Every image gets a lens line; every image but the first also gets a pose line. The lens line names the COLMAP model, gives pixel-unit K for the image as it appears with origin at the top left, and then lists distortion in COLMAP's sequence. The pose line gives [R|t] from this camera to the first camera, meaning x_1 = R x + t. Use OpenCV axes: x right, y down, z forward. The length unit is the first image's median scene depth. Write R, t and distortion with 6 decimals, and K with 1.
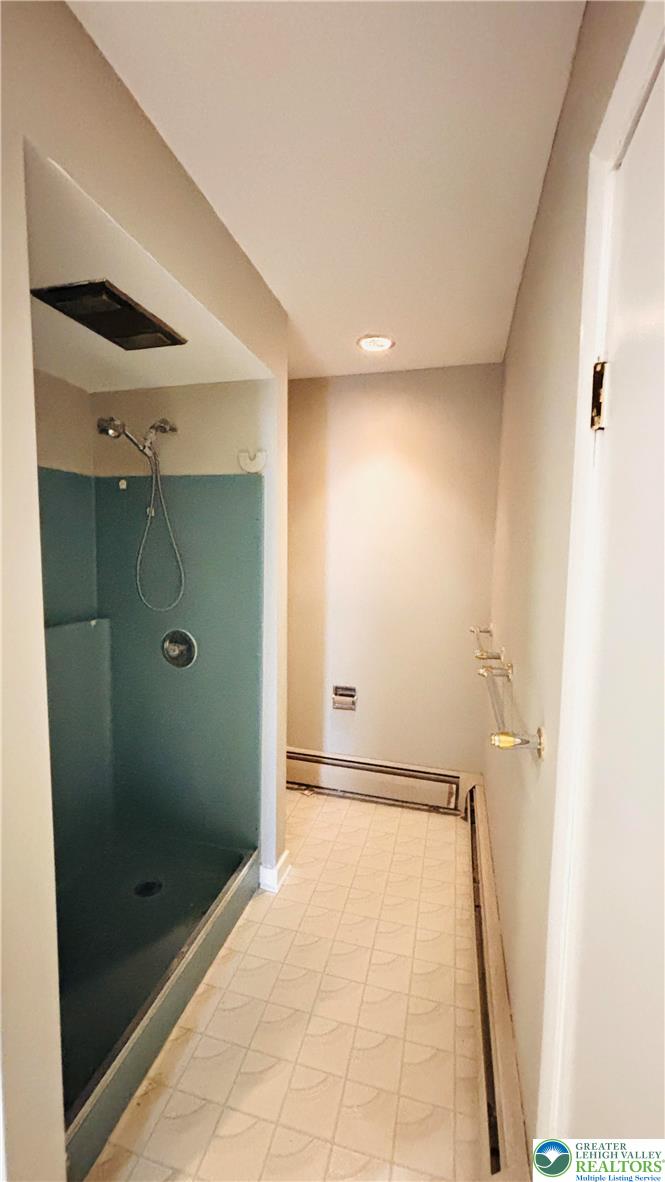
lens RADIAL K [[482.5, 0, 333.6], [0, 482.5, 588.8], [0, 0, 1]] dist [0.001099, 0.000605]
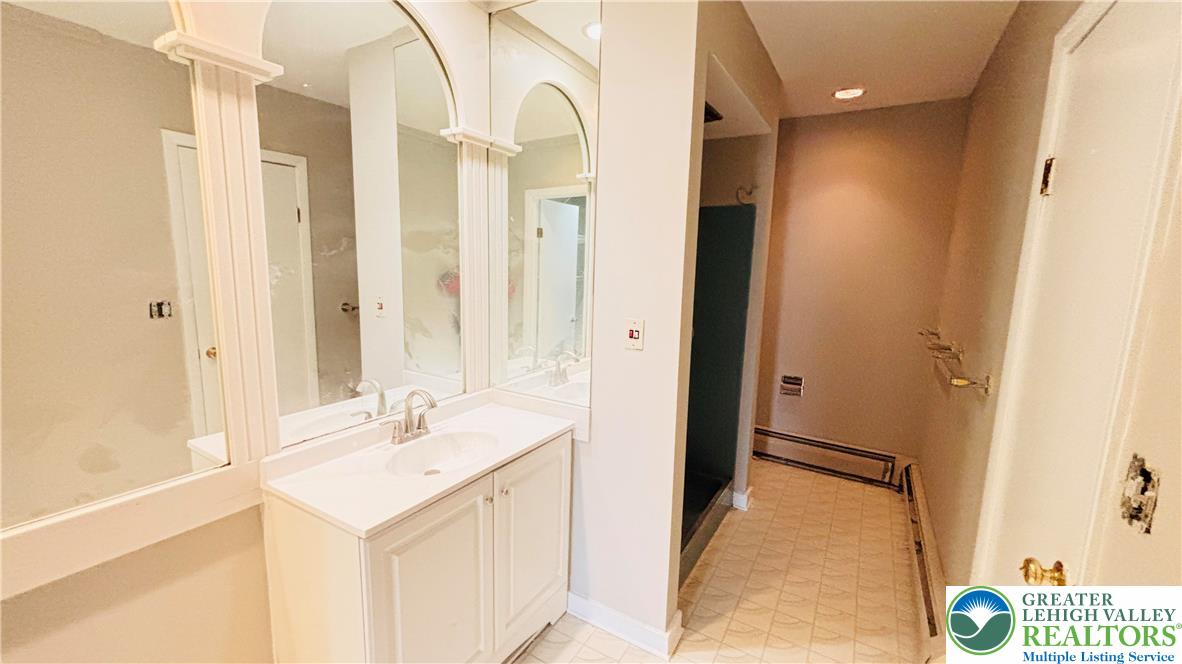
lens RADIAL K [[482.5, 0, 593.5], [0, 482.5, 331.8], [0, 0, 1]] dist [0.001099, 0.000605]
pose [[0.961810, 0.055157, -0.268102, -0.176329], [-0.039715, 0.997243, 0.062687, 0.042334], [0.270820, -0.049645, 0.961349, -0.380736]]
